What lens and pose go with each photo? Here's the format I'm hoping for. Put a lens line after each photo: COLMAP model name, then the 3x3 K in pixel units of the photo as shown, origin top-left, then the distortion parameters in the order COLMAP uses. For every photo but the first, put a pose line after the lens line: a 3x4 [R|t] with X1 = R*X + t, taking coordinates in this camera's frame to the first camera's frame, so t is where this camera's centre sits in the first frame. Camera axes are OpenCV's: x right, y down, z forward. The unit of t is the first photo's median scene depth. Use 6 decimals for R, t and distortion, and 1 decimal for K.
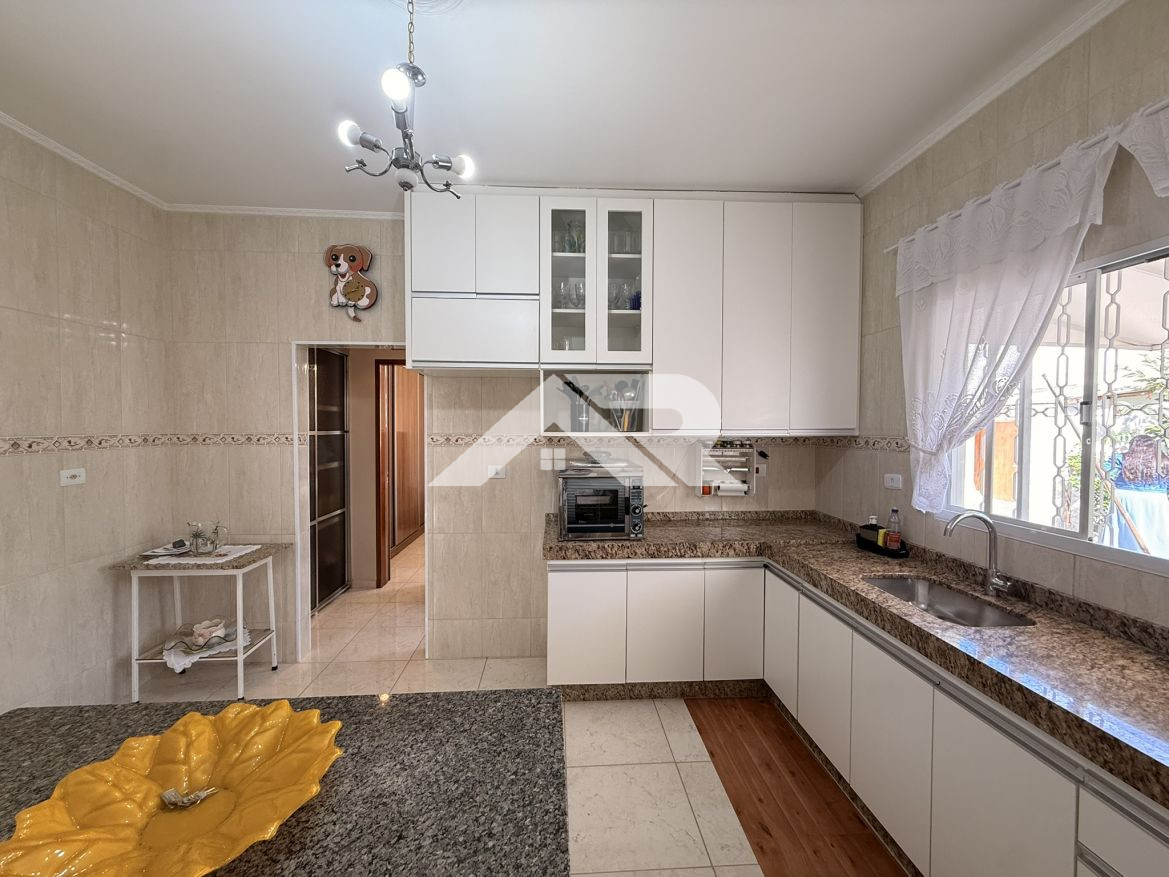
lens RADIAL K [[465.3, 0, 582.2], [0, 465.3, 436.3], [0, 0, 1]] dist [-0.000637, -0.000317]
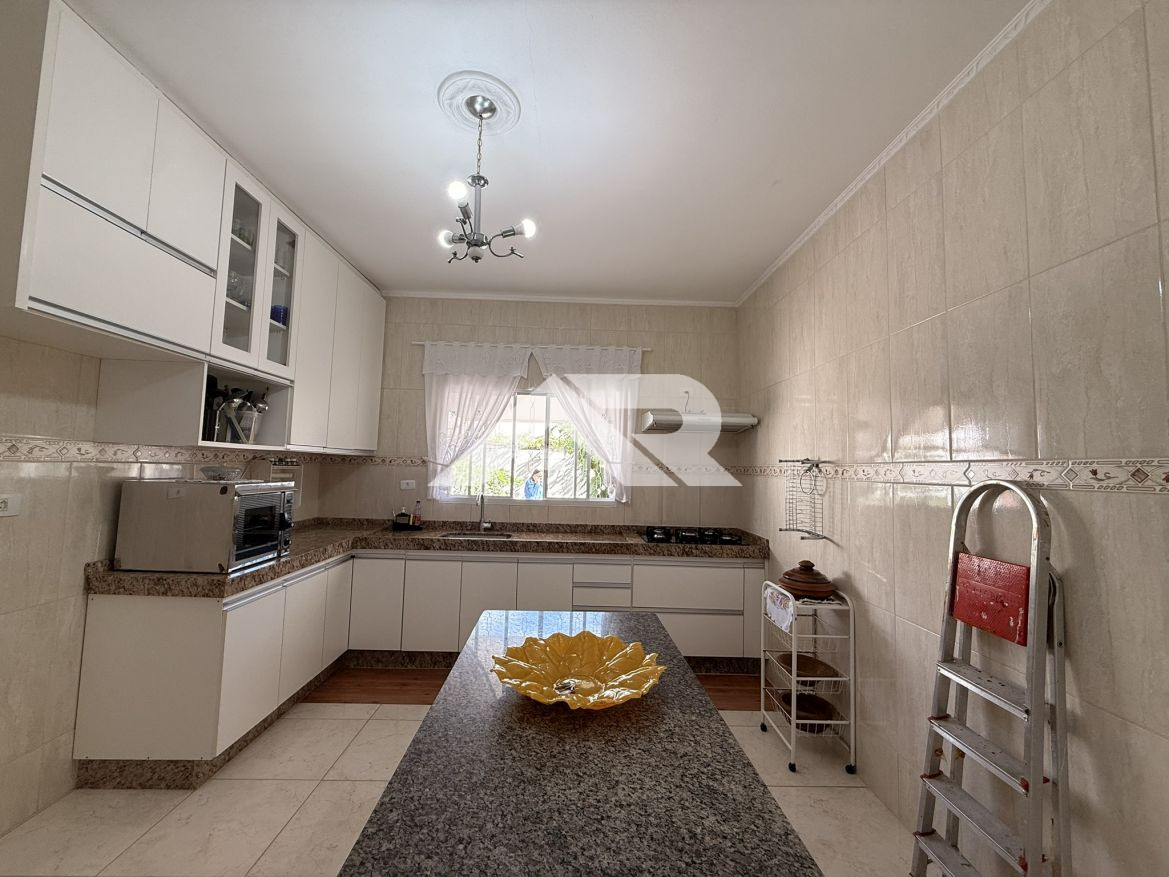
lens RADIAL K [[465.3, 0, 579.2], [0, 465.3, 437.4], [0, 0, 1]] dist [-0.000637, -0.000317]
pose [[0.038158, 0.064984, 0.997156, -0.861522], [-0.000948, 0.997885, -0.064995, 0.036102], [-0.999271, 0.001535, 0.038139, 0.334566]]
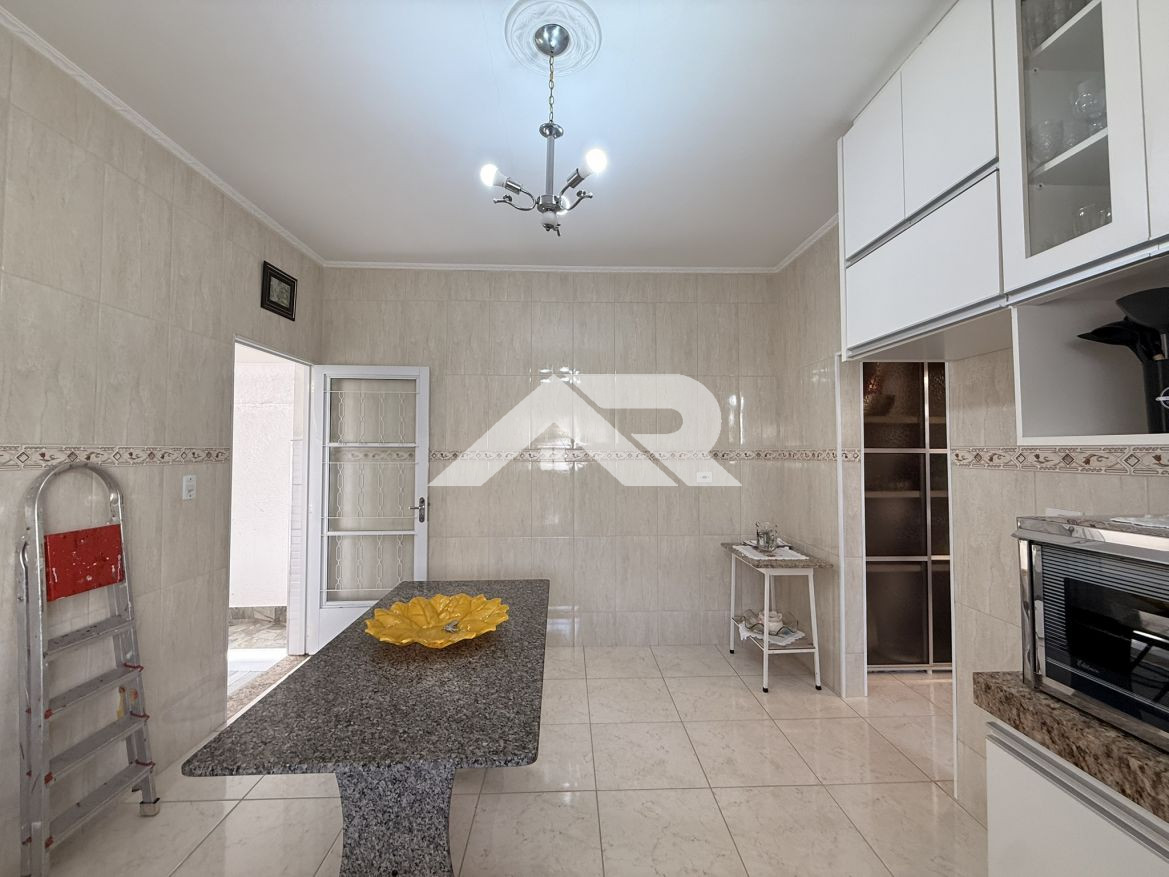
lens RADIAL K [[465.3, 0, 583.6], [0, 465.3, 436.9], [0, 0, 1]] dist [-0.000637, -0.000317]
pose [[-0.021875, -0.036003, -0.999112, 0.397452], [-0.026871, 0.999012, -0.035411, 0.018963], [0.999400, 0.026073, -0.022820, 0.580133]]
